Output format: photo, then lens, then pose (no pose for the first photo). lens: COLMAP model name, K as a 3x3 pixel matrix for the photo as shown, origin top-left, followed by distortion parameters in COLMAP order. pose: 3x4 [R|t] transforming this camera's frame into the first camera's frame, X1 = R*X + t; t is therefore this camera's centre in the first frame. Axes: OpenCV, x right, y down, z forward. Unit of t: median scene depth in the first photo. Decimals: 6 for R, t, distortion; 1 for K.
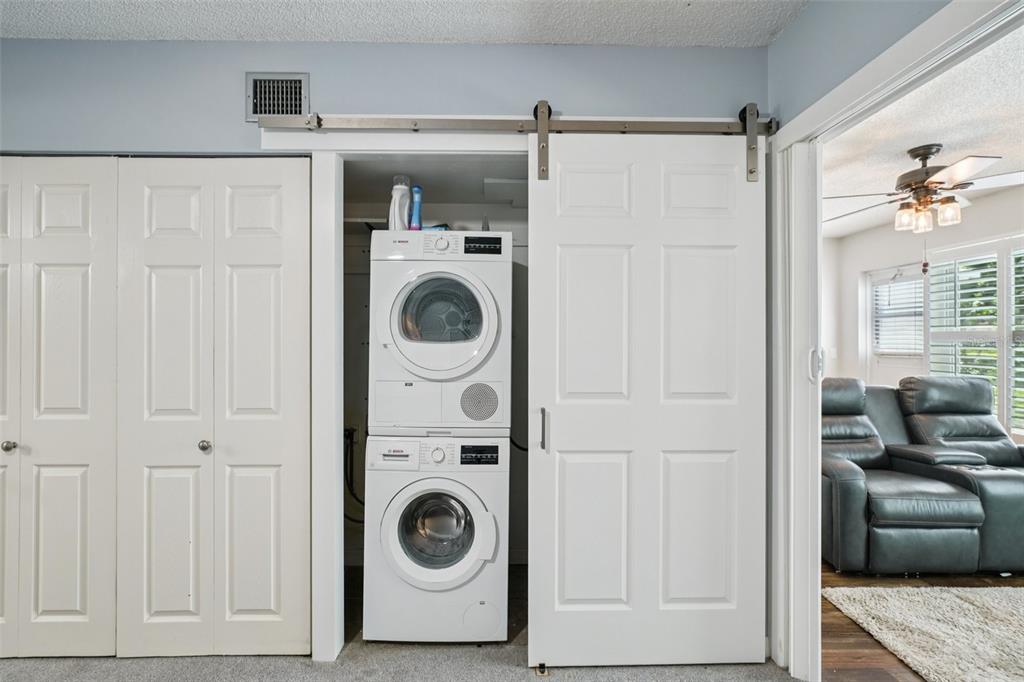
lens RADIAL K [[461.5, 0, 509.9], [0, 461.5, 338.5], [0, 0, 1]] dist [-0.000696, 0.001619]
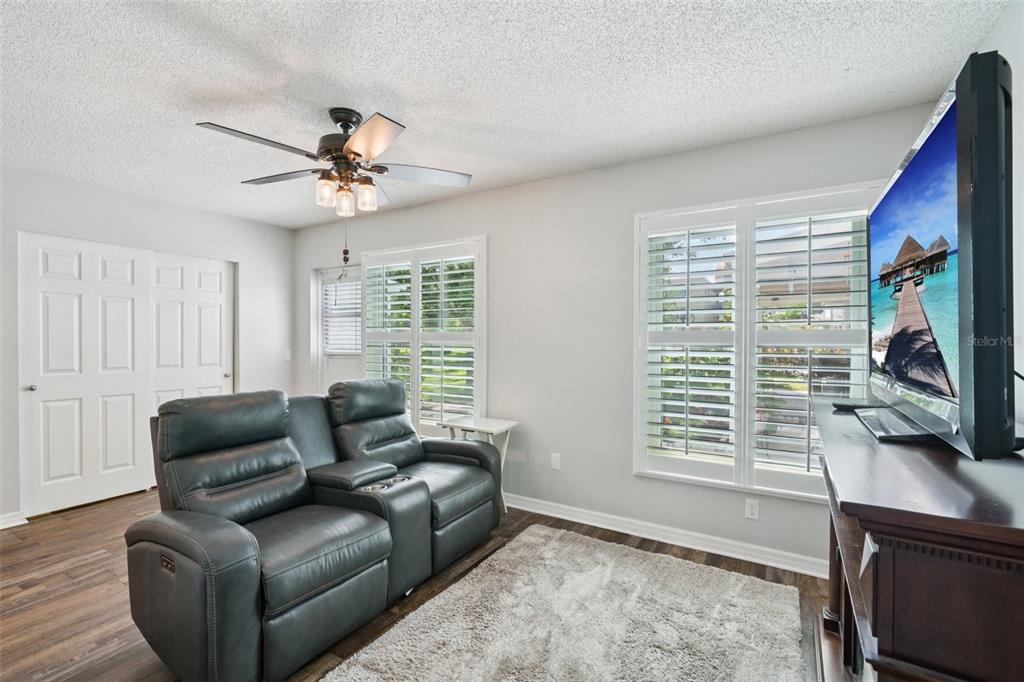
lens RADIAL K [[461.5, 0, 509.9], [0, 461.5, 338.5], [0, 0, 1]] dist [-0.000696, 0.001619]
pose [[0.533661, 0.002487, 0.845695, 0.327801], [-0.003798, 0.999993, -0.000544, -0.002299], [-0.845690, -0.002922, 0.533667, 0.279987]]
